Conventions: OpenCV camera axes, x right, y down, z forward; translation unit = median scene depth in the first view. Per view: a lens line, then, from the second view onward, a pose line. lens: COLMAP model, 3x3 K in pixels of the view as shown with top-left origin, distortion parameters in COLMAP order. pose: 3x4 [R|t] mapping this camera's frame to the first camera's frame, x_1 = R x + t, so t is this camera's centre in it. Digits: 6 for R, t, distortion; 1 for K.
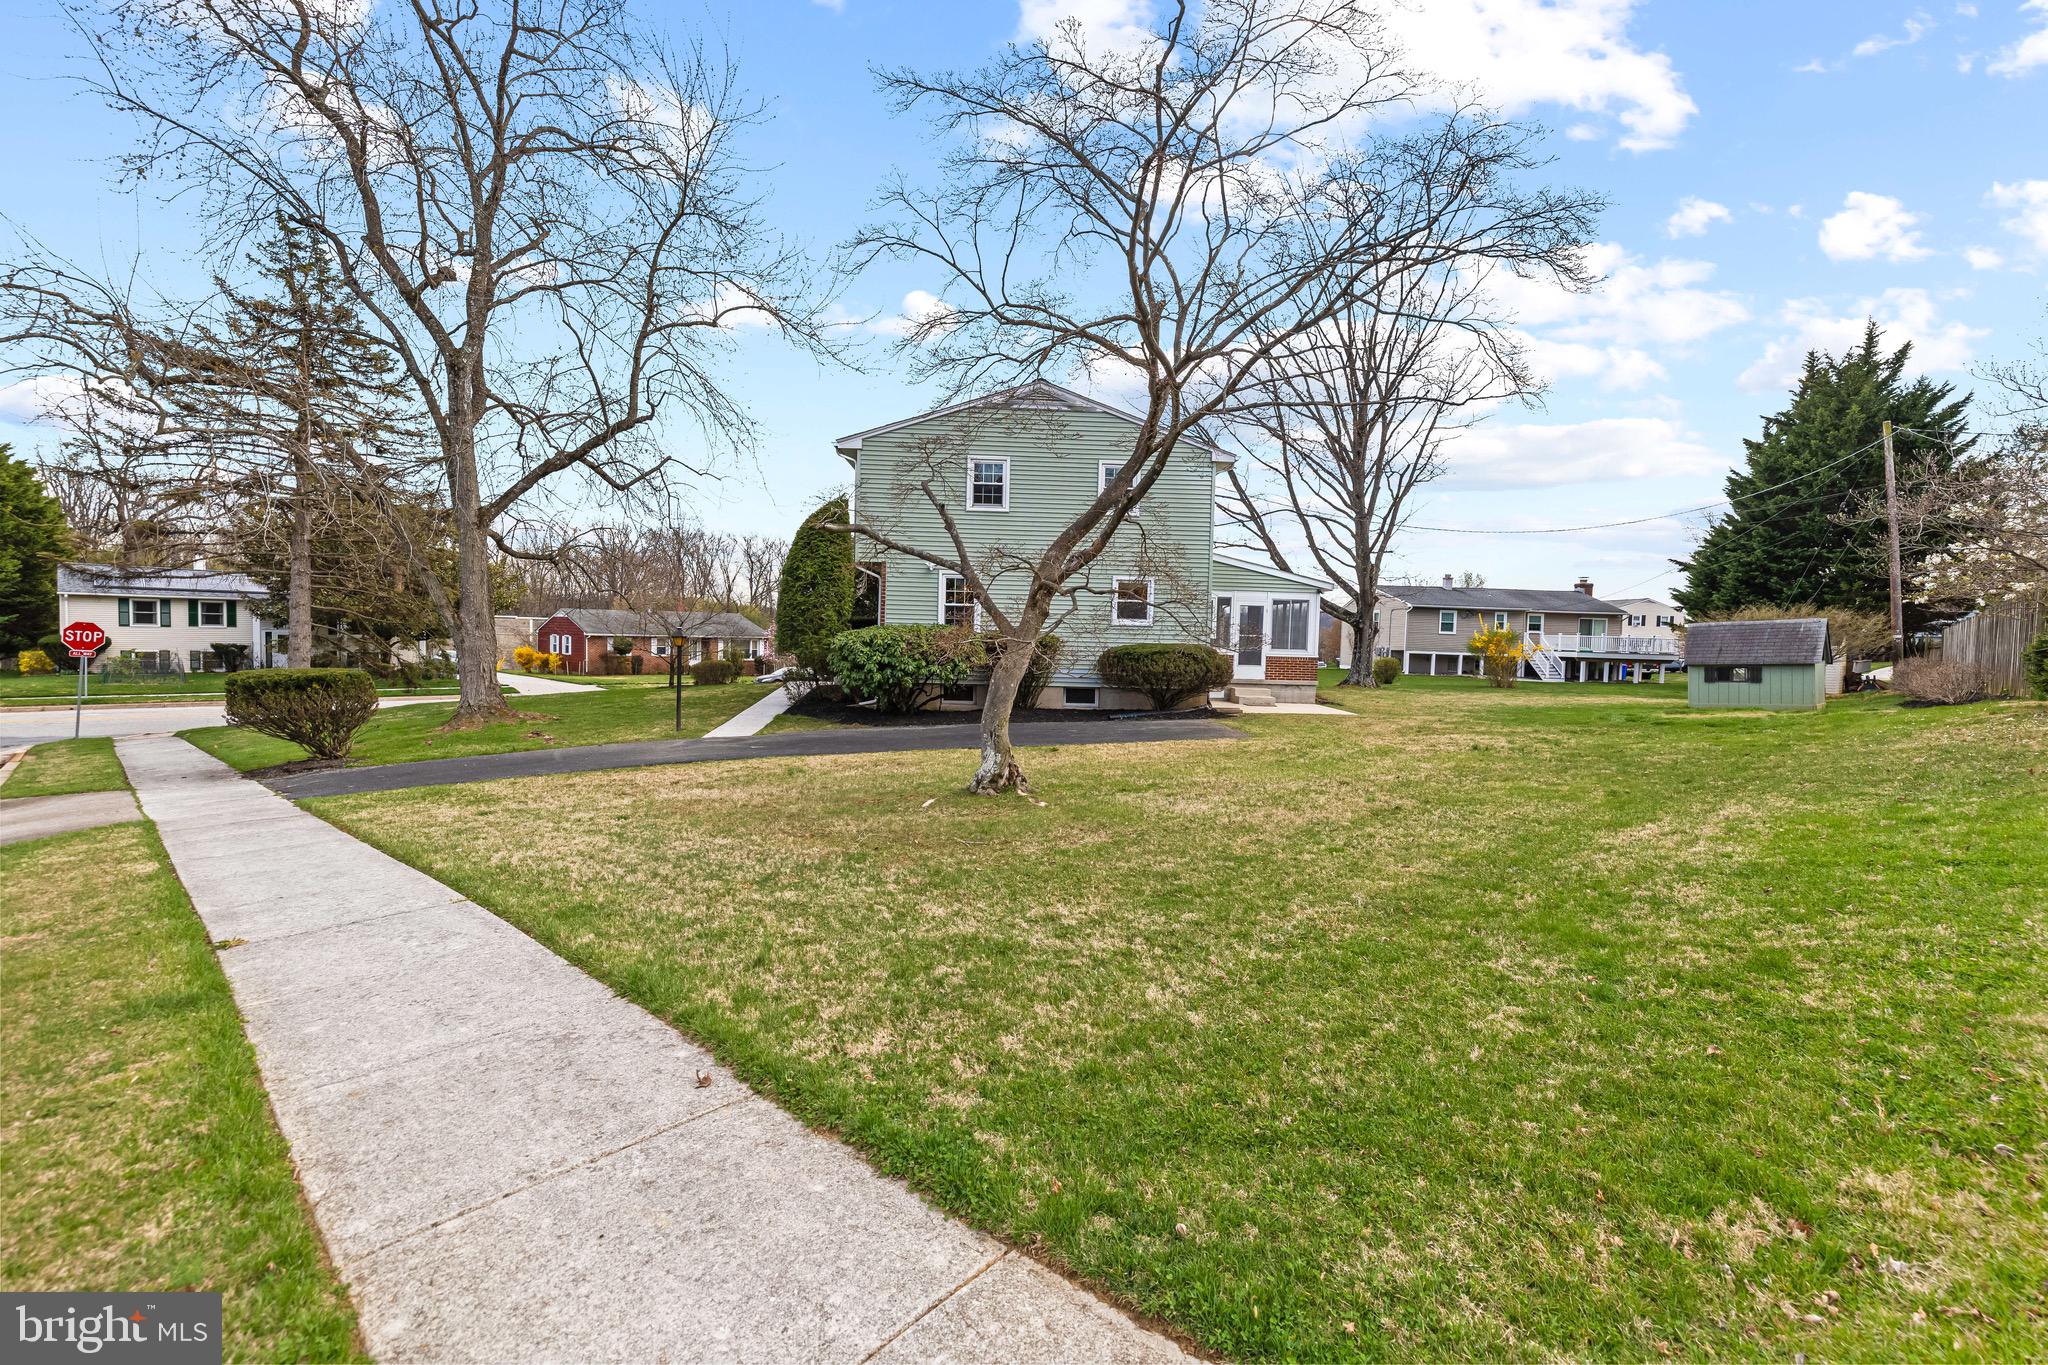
lens RADIAL K [[863.6, 0, 1021.0], [0, 863.6, 675.2], [0, 0, 1]] dist [0.000459, -0.000913]
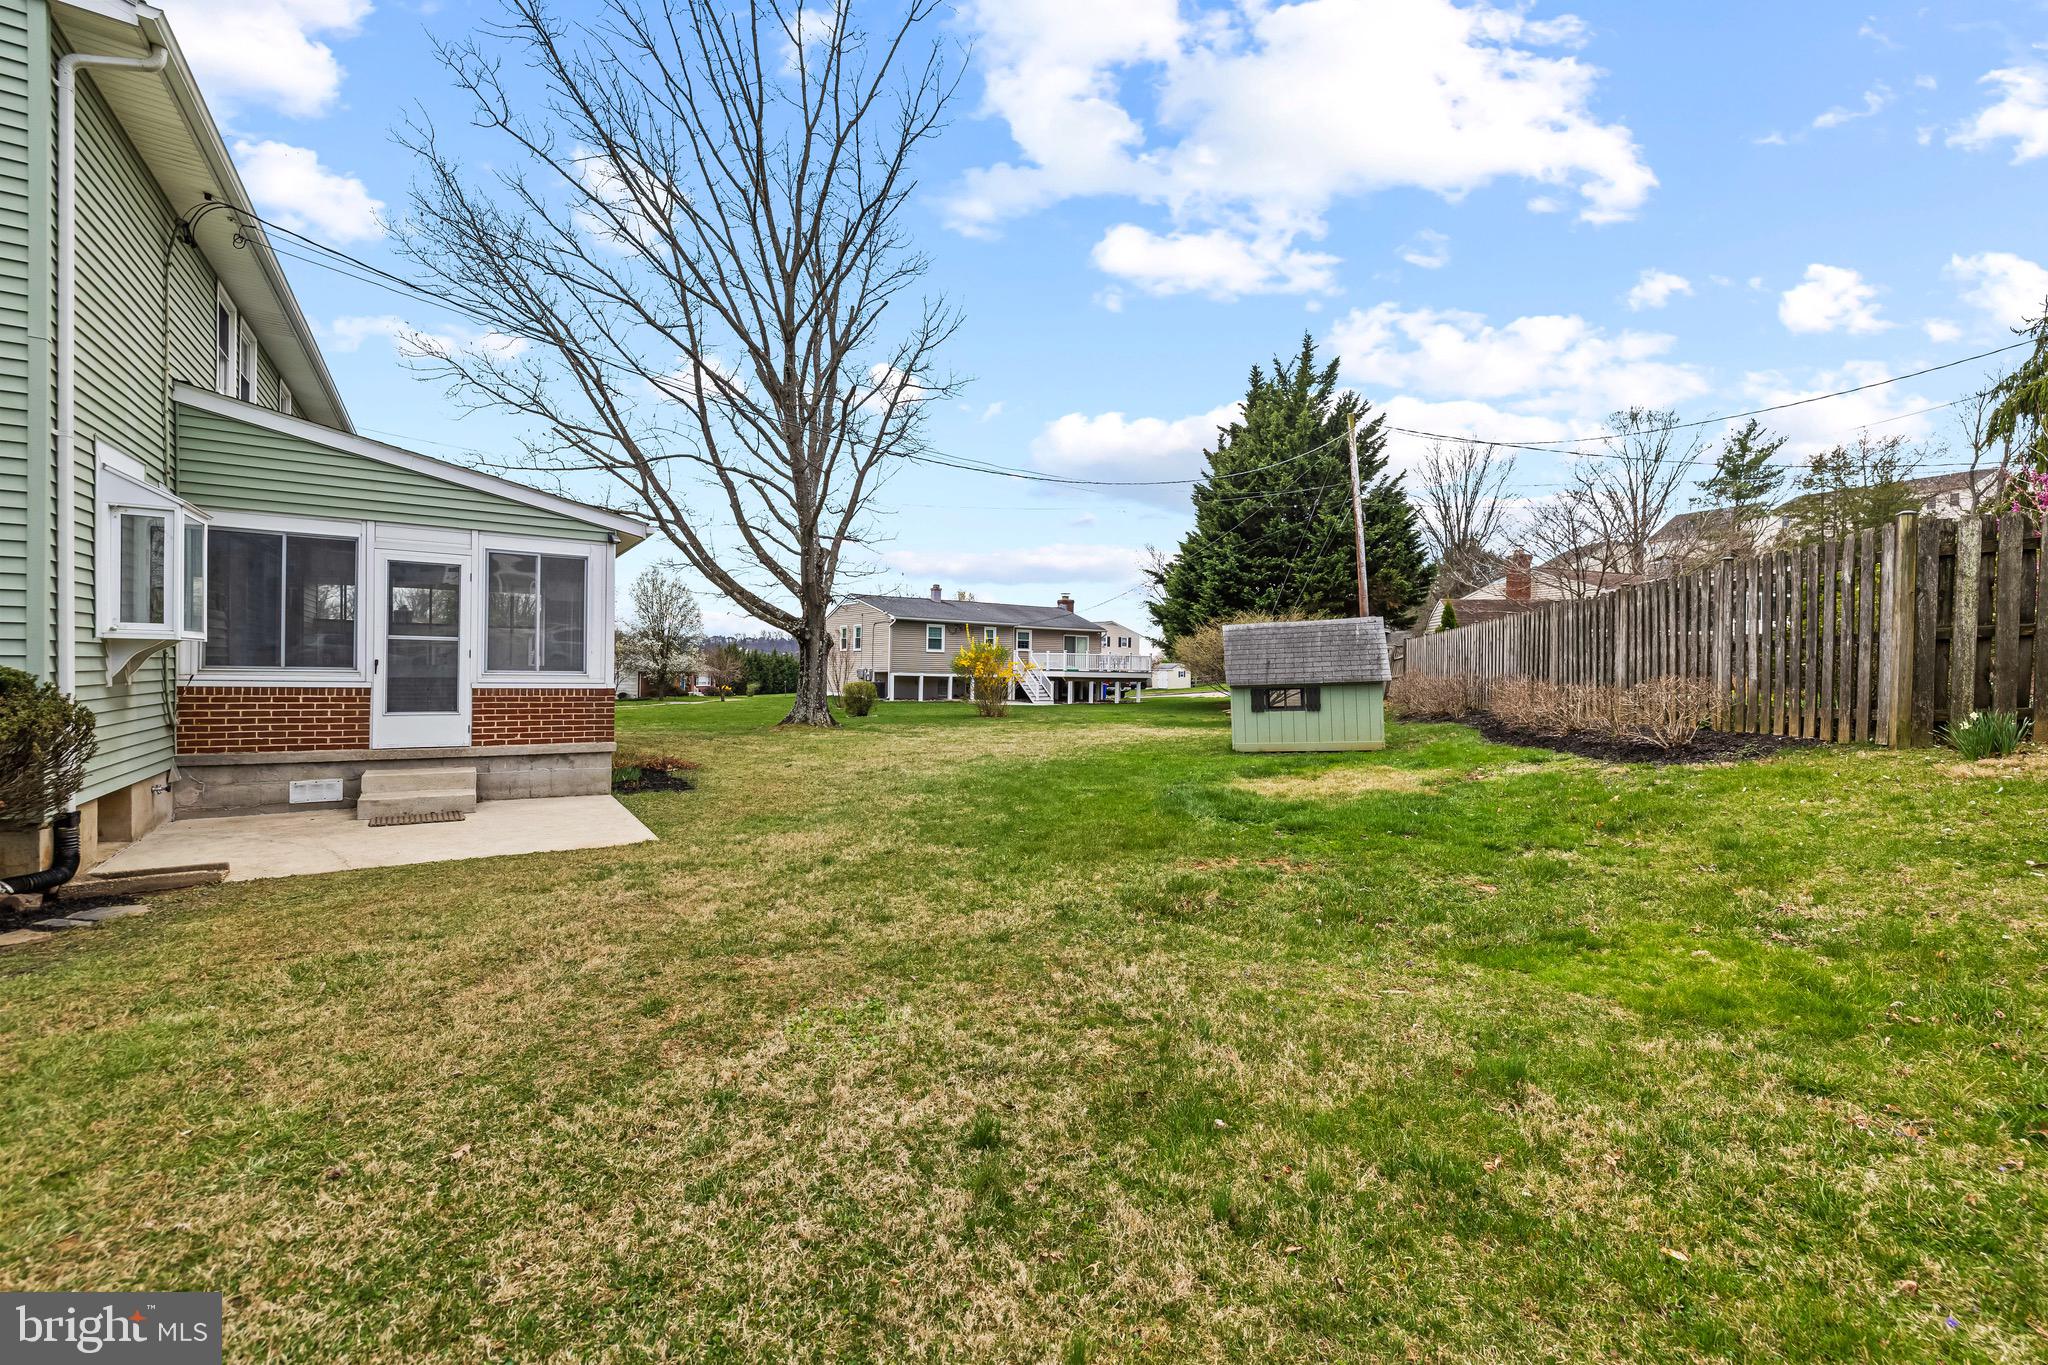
lens RADIAL K [[863.6, 0, 1014.1], [0, 863.6, 681.5], [0, 0, 1]] dist [0.000459, -0.000913]
pose [[0.863941, -0.019434, 0.503217, 0.177286], [0.030107, 0.999461, -0.013089, -0.007244], [-0.502692, 0.026458, 0.864061, 0.305005]]
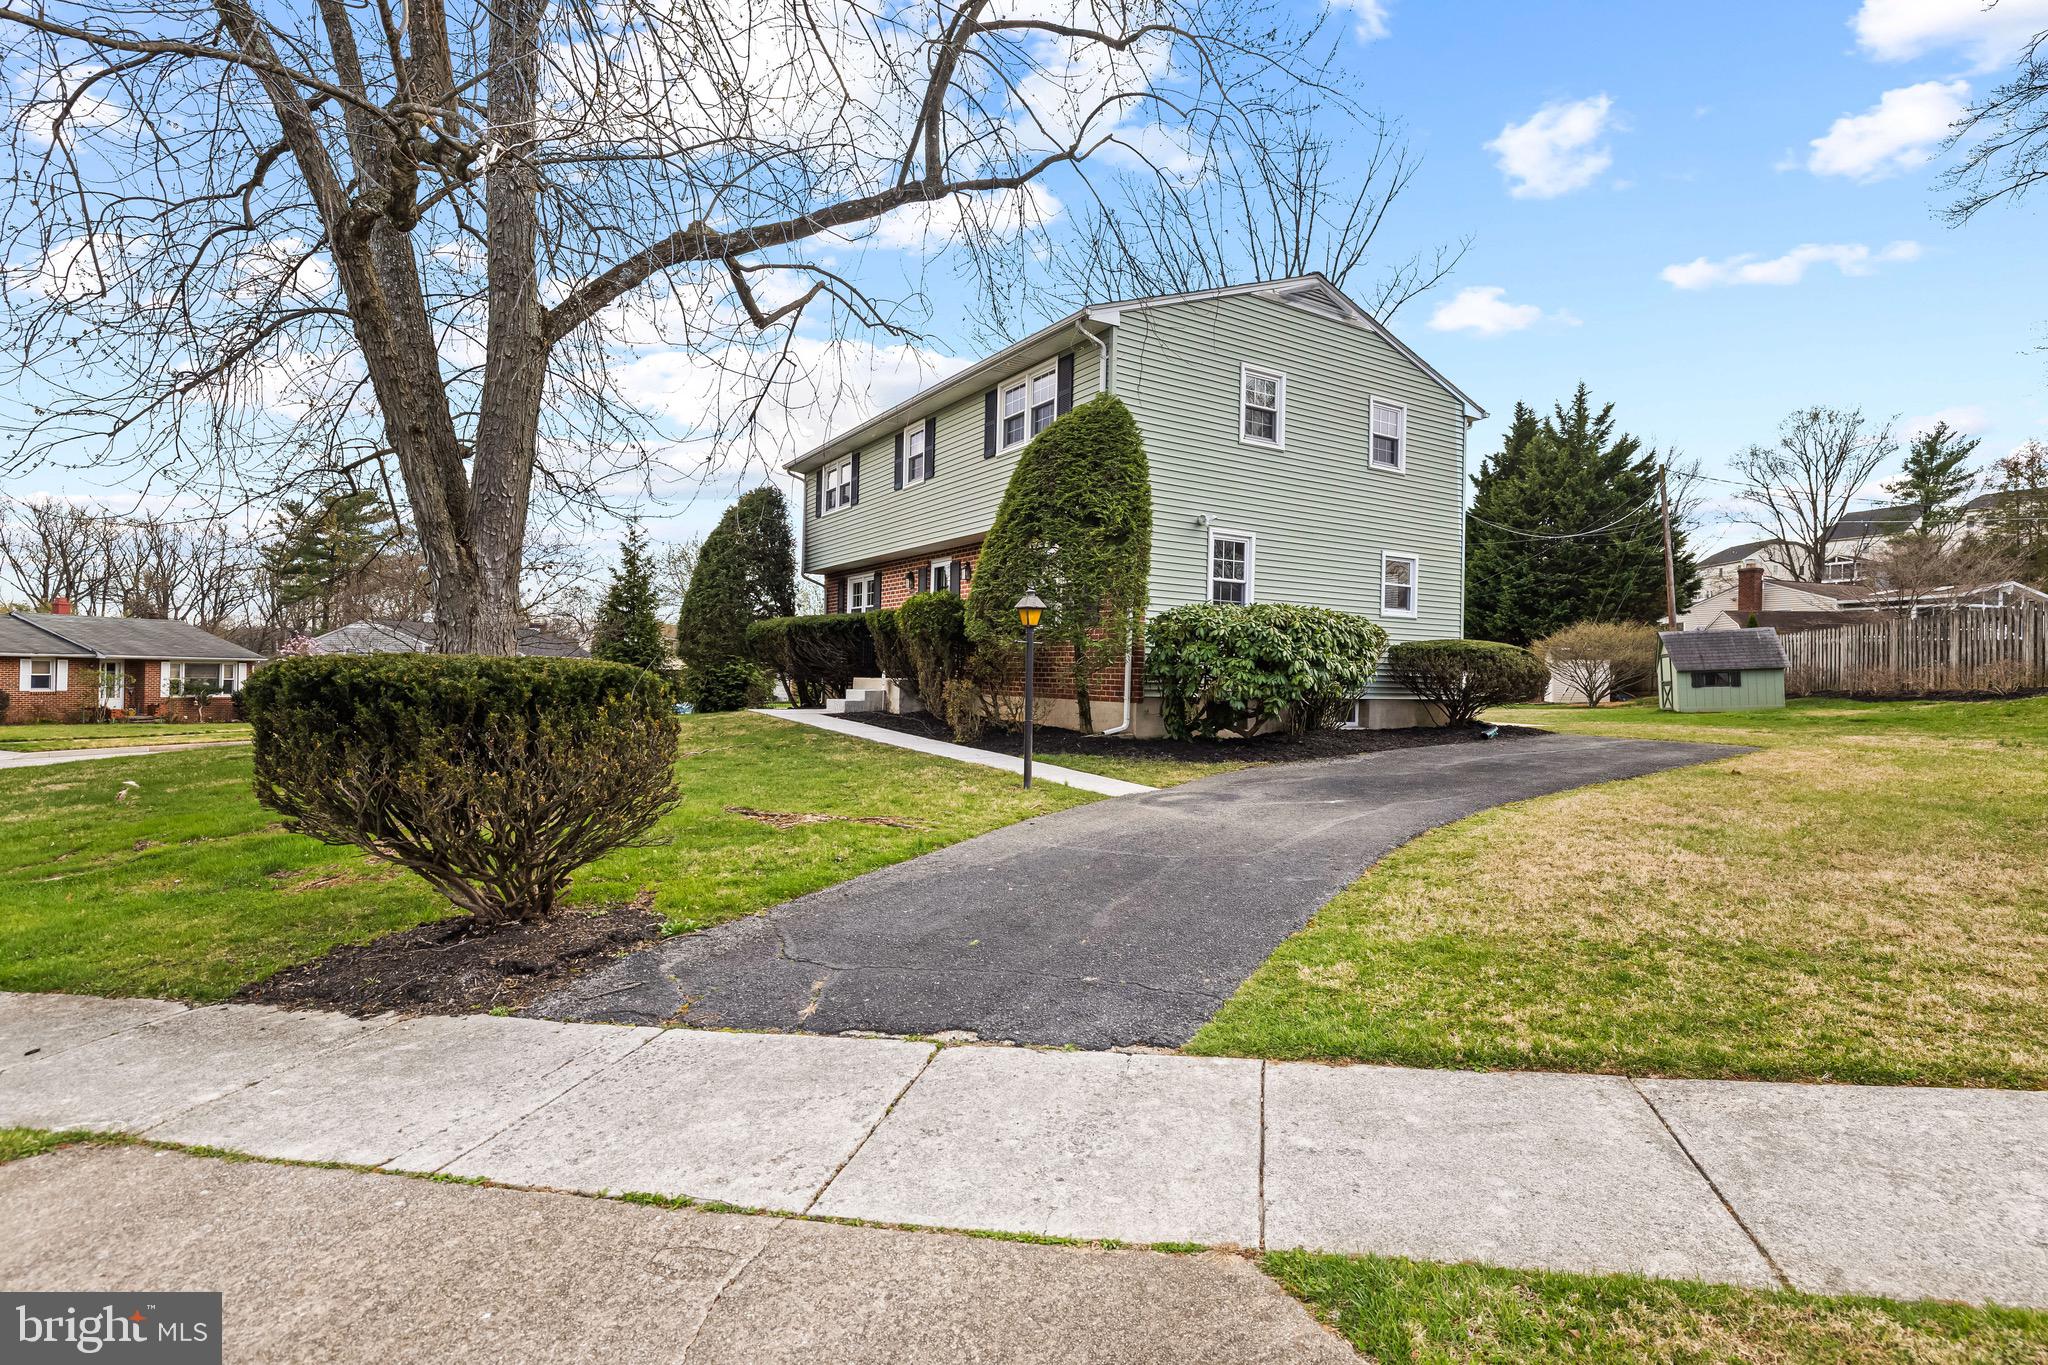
lens RADIAL K [[989.5, 0, 1028.4], [0, 989.5, 685.0], [0, 0, 1]] dist [-0.001347, 0.000453]
pose [[0.875155, -0.011558, 0.483705, -0.289813], [0.024511, 0.999490, -0.020465, 0.005863], [-0.483222, 0.029766, 0.874992, 0.200008]]
